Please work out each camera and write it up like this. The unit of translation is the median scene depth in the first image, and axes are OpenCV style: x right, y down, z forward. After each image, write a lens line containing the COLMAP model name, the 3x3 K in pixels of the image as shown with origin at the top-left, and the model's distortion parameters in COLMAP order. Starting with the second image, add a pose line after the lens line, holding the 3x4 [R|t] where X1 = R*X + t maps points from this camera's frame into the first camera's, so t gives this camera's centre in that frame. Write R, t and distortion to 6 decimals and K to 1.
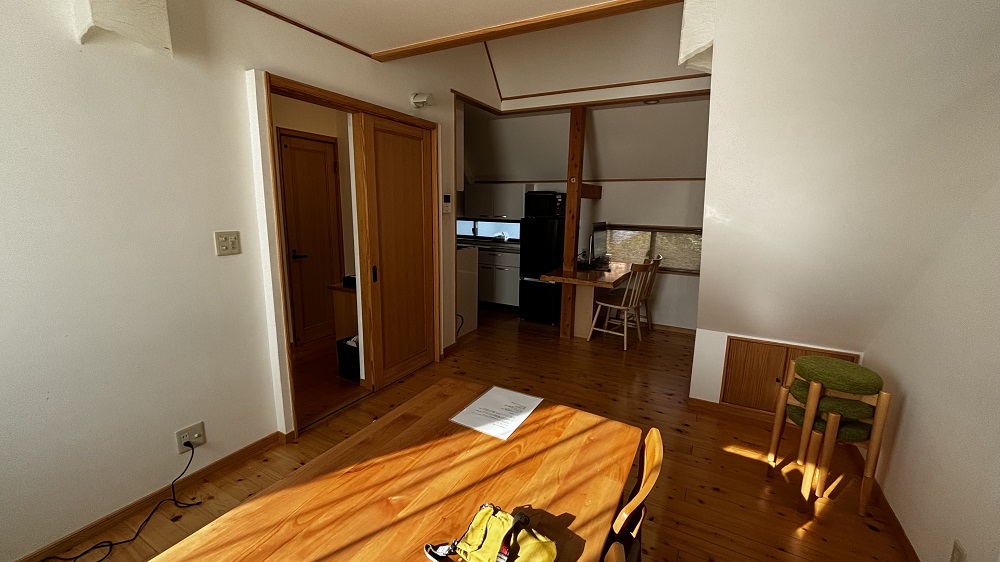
lens RADIAL K [[403.7, 0, 498.5], [0, 403.7, 283.1], [0, 0, 1]] dist [-0.009763, -0.000035]
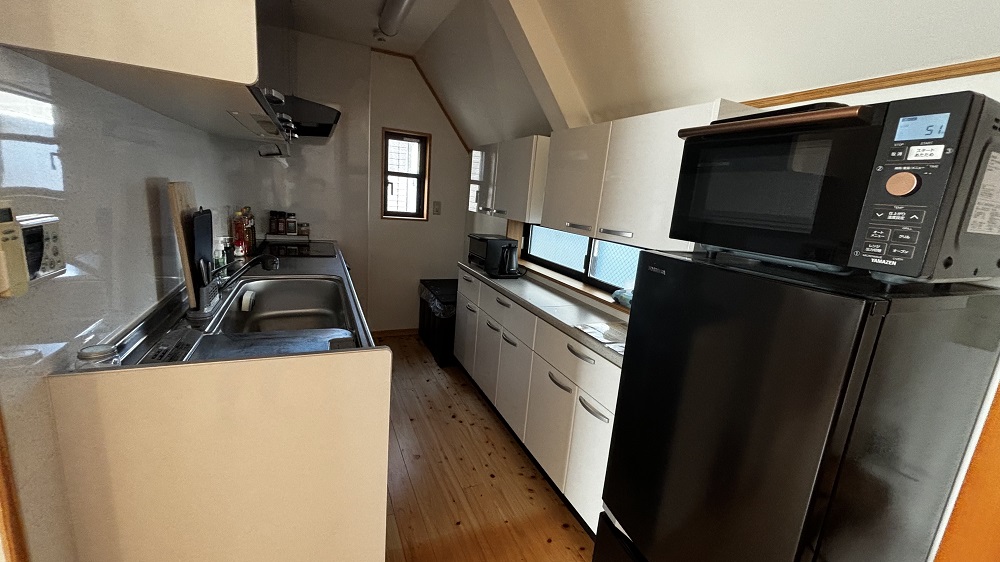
lens RADIAL K [[403.7, 0, 499.7], [0, 403.7, 277.0], [0, 0, 1]] dist [-0.009763, -0.000035]
pose [[0.796988, 0.173326, -0.578592, 0.096893], [-0.181046, 0.982448, 0.044924, -0.119843], [0.576223, 0.068948, 0.814379, 0.645959]]
